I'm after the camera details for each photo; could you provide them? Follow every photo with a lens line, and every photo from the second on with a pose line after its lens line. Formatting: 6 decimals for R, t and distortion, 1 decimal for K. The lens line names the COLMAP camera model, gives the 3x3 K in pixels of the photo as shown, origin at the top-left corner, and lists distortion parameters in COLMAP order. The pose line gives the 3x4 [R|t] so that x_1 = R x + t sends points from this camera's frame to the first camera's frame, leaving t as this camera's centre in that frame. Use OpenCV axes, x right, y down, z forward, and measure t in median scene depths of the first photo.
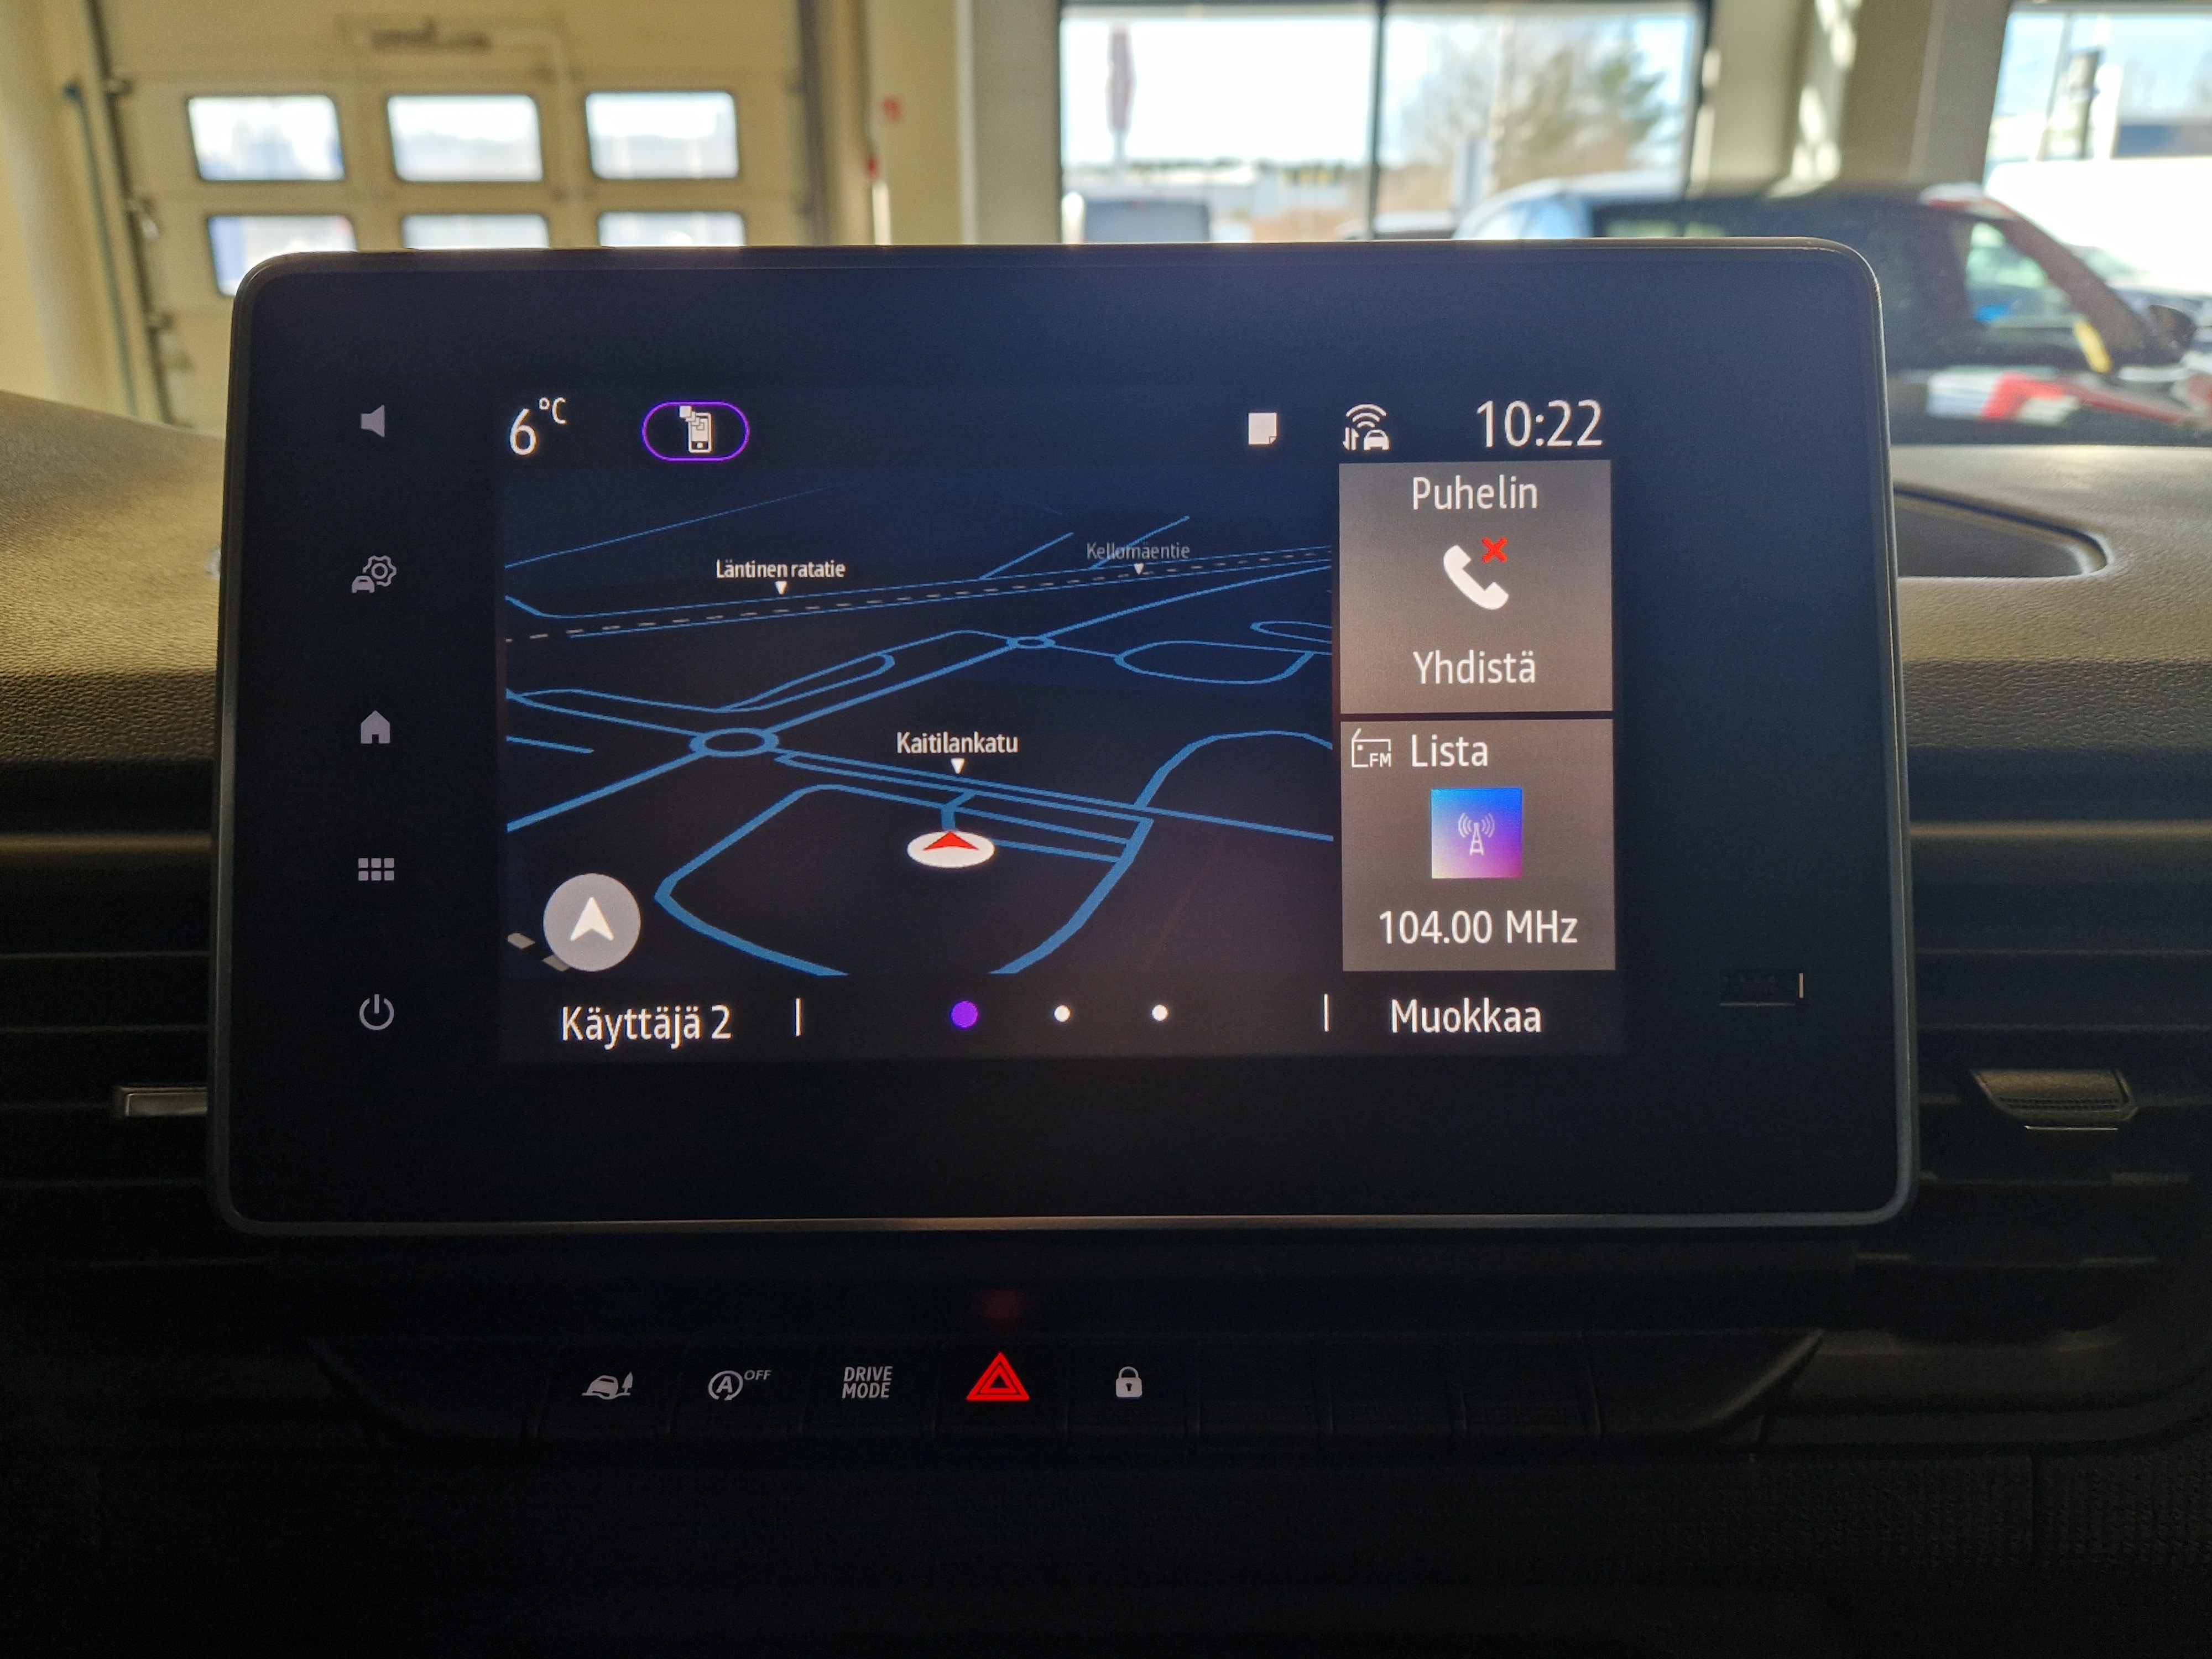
lens RADIAL K [[1649.8, 0, 1116.4], [0, 1649.8, 828.4], [0, 0, 1]] dist [0.039833, -0.028331]
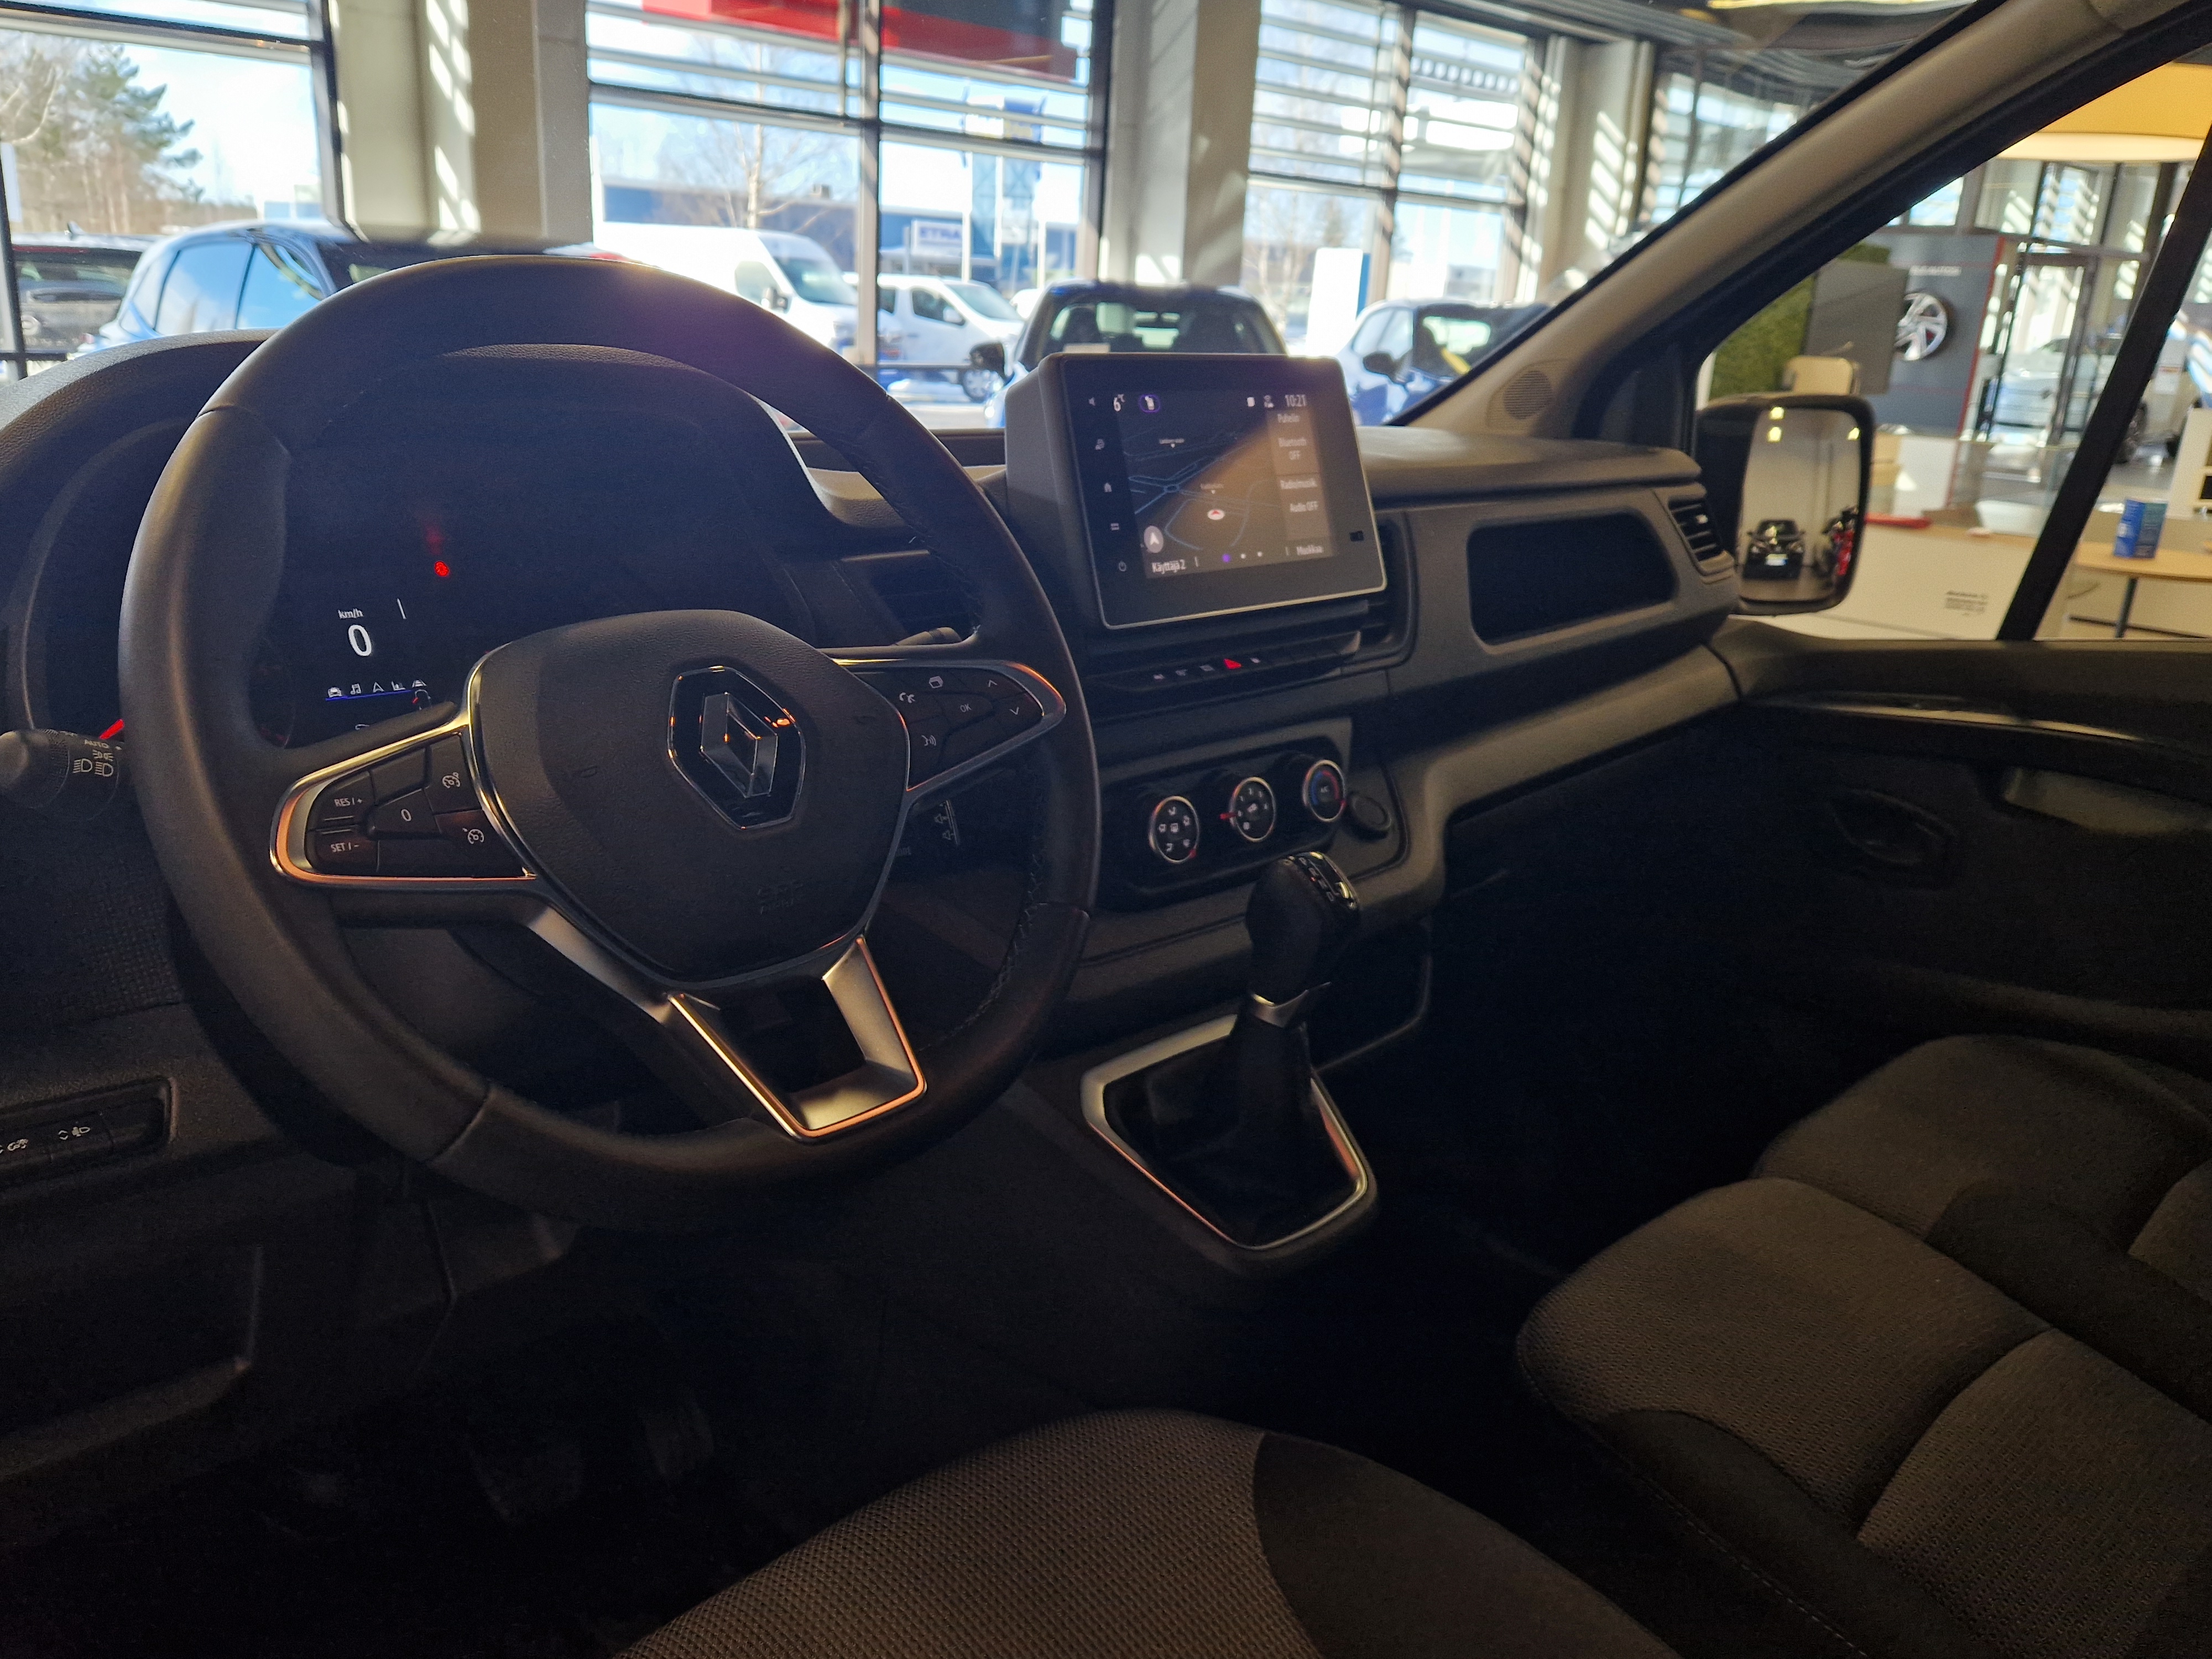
lens RADIAL K [[1649.8, 0, 1097.4], [0, 1649.8, 831.5], [0, 0, 1]] dist [0.039833, -0.028331]
pose [[0.706026, -0.180651, 0.684757, -2.550157], [0.192433, 0.979475, 0.059993, 0.376705], [-0.681540, 0.089413, 0.726298, -1.266202]]
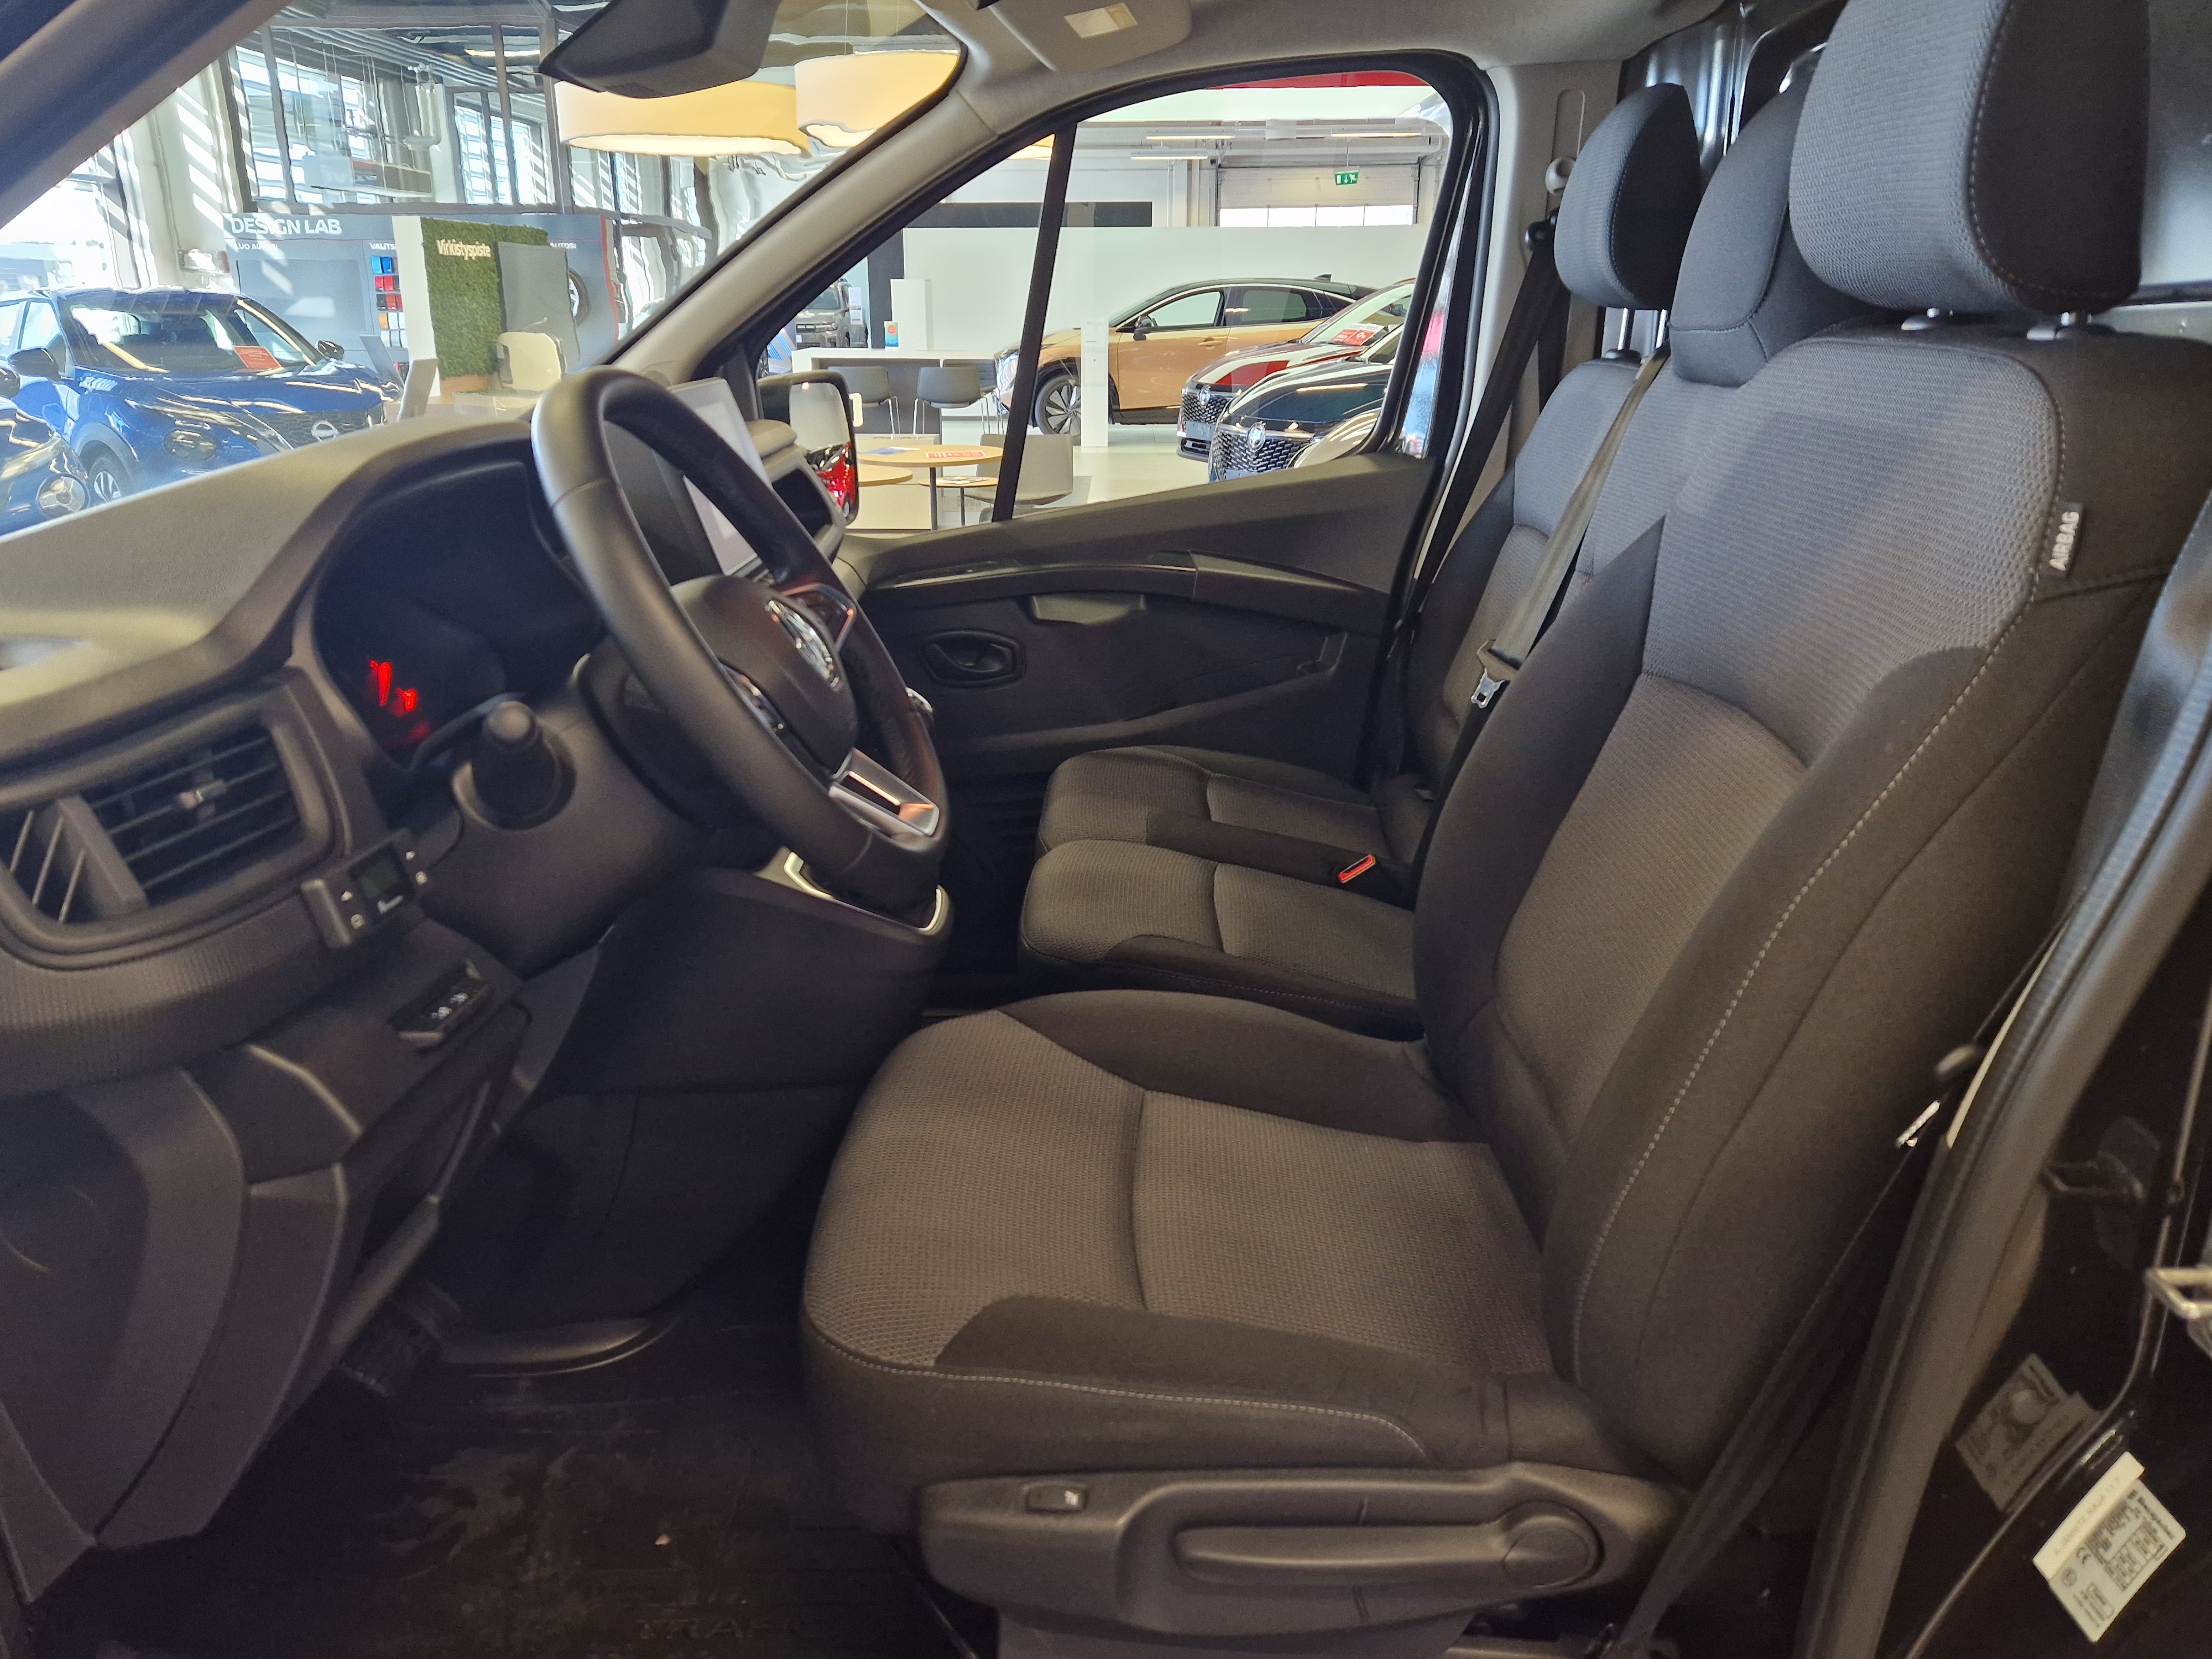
lens RADIAL K [[1649.8, 0, 1108.1], [0, 1649.8, 836.0], [0, 0, 1]] dist [0.039833, -0.028331]
pose [[-0.003695, -0.302376, 0.953181, -2.823443], [0.338120, 0.896670, 0.285760, 0.324670], [-0.941096, 0.323345, 0.098926, -1.157656]]
